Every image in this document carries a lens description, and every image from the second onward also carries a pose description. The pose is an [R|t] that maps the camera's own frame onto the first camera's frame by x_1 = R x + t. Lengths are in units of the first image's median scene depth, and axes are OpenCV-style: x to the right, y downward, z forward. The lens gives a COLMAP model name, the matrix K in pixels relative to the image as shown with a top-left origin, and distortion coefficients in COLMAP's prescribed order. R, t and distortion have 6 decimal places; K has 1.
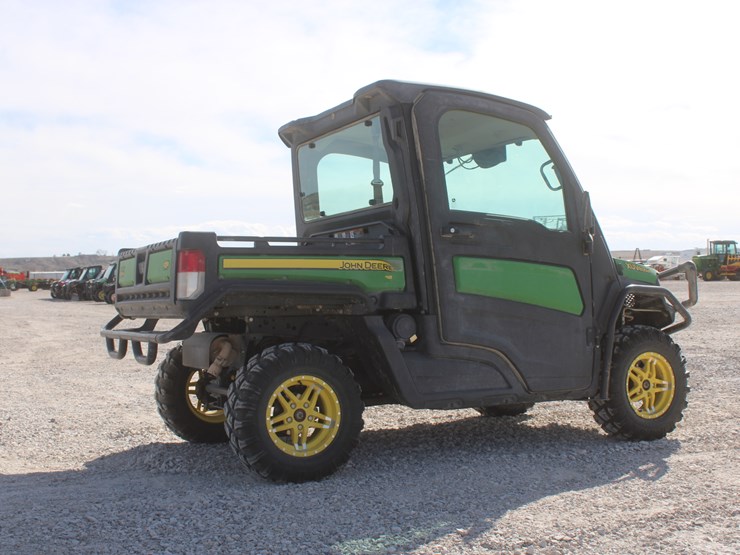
lens RADIAL K [[936.8, 0, 370.0], [0, 936.8, 277.5], [0, 0, 1]] dist [0.043233, 0.044688]
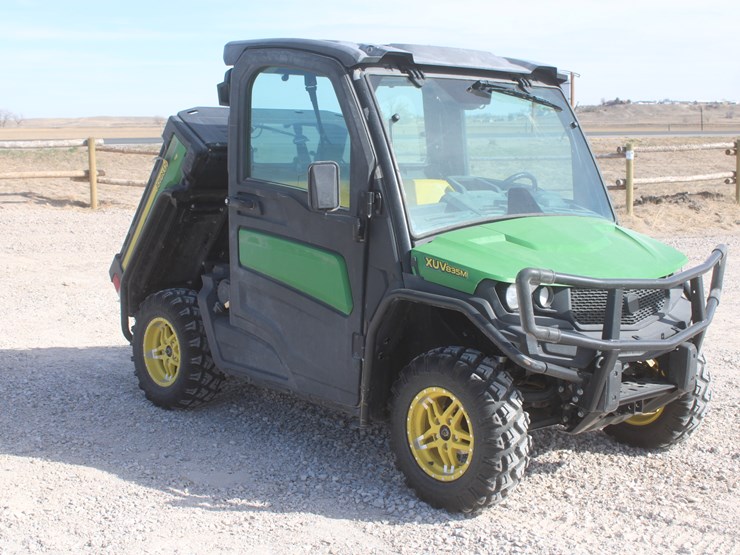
lens RADIAL K [[1058.8, 0, 370.0], [0, 1058.8, 277.5], [0, 0, 1]] dist [-0.013841, -0.022301]
pose [[0.268603, 0.155671, -0.950589, 1.128052], [-0.003844, 0.987020, 0.160551, -0.142524], [0.963243, -0.039470, 0.265715, 0.816032]]
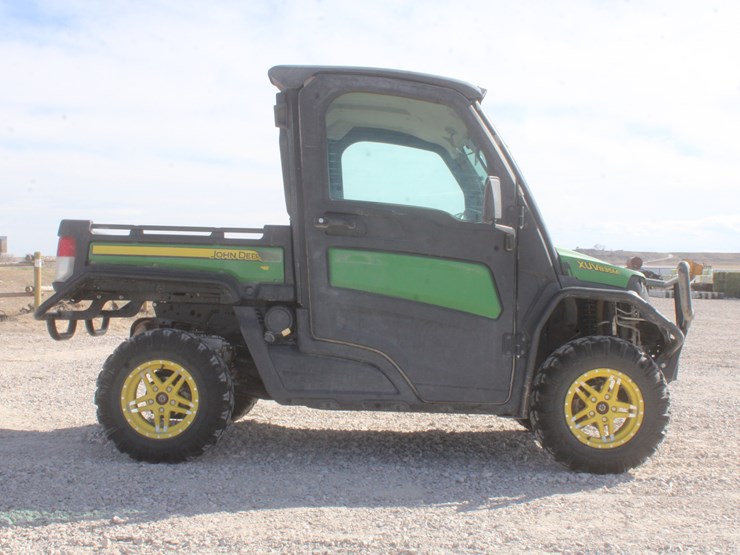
lens RADIAL K [[976.2, 0, 370.0], [0, 976.2, 277.5], [0, 0, 1]] dist [-0.006036, -0.009352]
pose [[0.874586, 0.034058, -0.483673, 0.585214], [-0.032093, 0.999409, 0.012343, -0.006198], [0.483807, 0.004727, 0.875162, 0.155783]]
